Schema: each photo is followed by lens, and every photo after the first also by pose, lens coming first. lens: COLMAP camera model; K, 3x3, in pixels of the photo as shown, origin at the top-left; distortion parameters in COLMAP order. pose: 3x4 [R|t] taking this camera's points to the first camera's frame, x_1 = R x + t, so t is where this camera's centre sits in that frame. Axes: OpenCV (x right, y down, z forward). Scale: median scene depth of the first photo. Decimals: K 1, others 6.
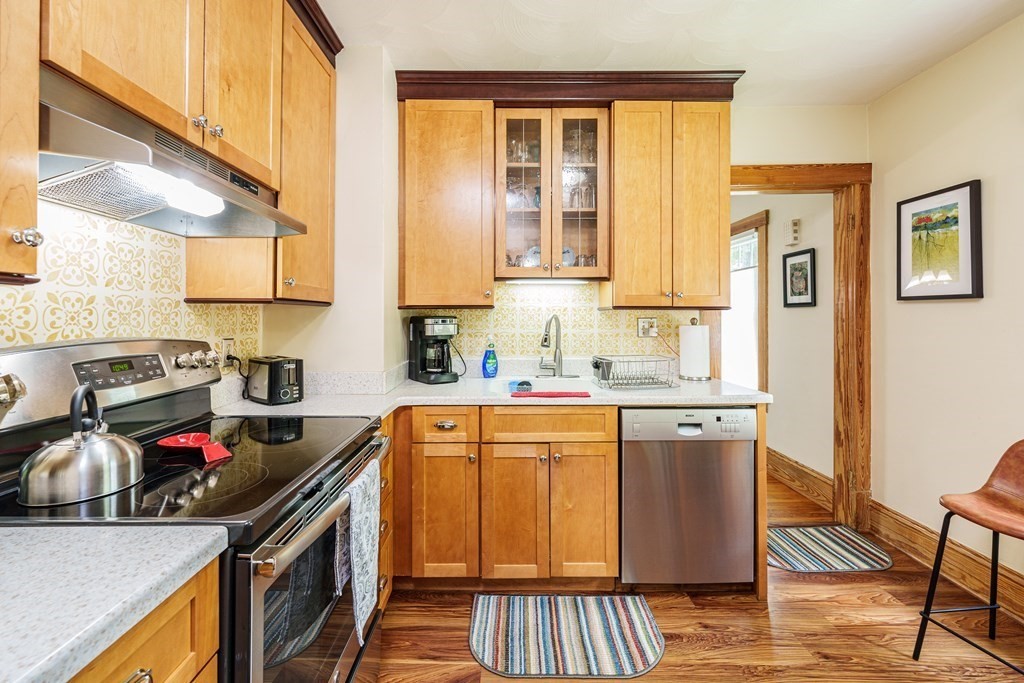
lens RADIAL K [[421.2, 0, 494.5], [0, 421.2, 314.0], [0, 0, 1]] dist [-0.000247, -0.000611]
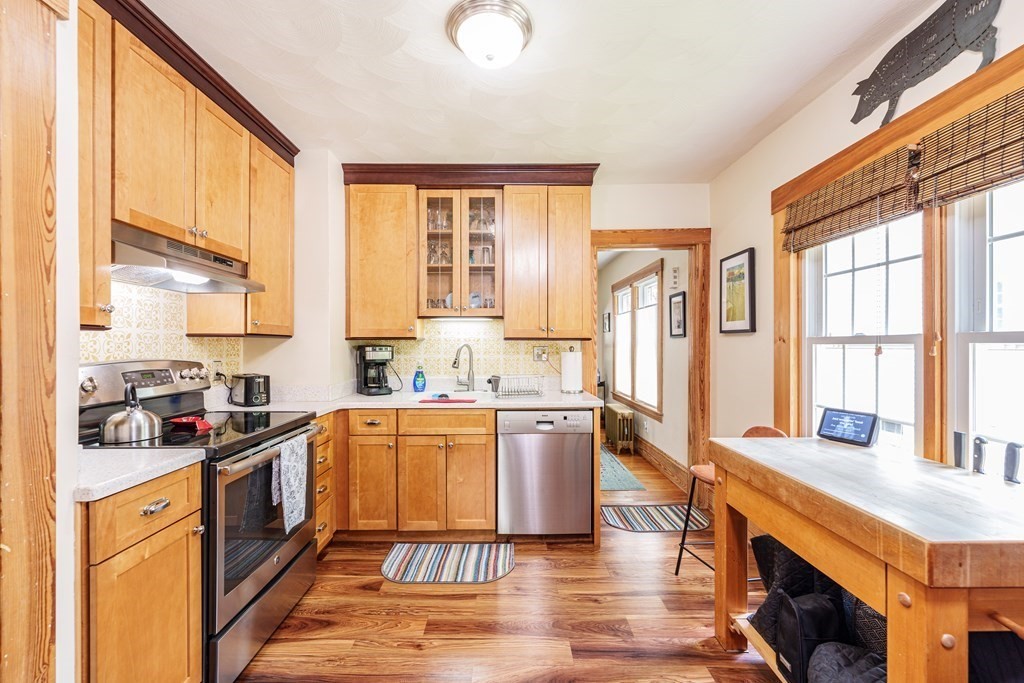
lens RADIAL K [[421.2, 0, 500.3], [0, 421.2, 346.3], [0, 0, 1]] dist [-0.000247, -0.000611]
pose [[0.999999, -0.000088, -0.001154, 0.309542], [0.000100, 0.999945, 0.010524, -0.005874], [0.001153, -0.010524, 0.999944, -0.401254]]
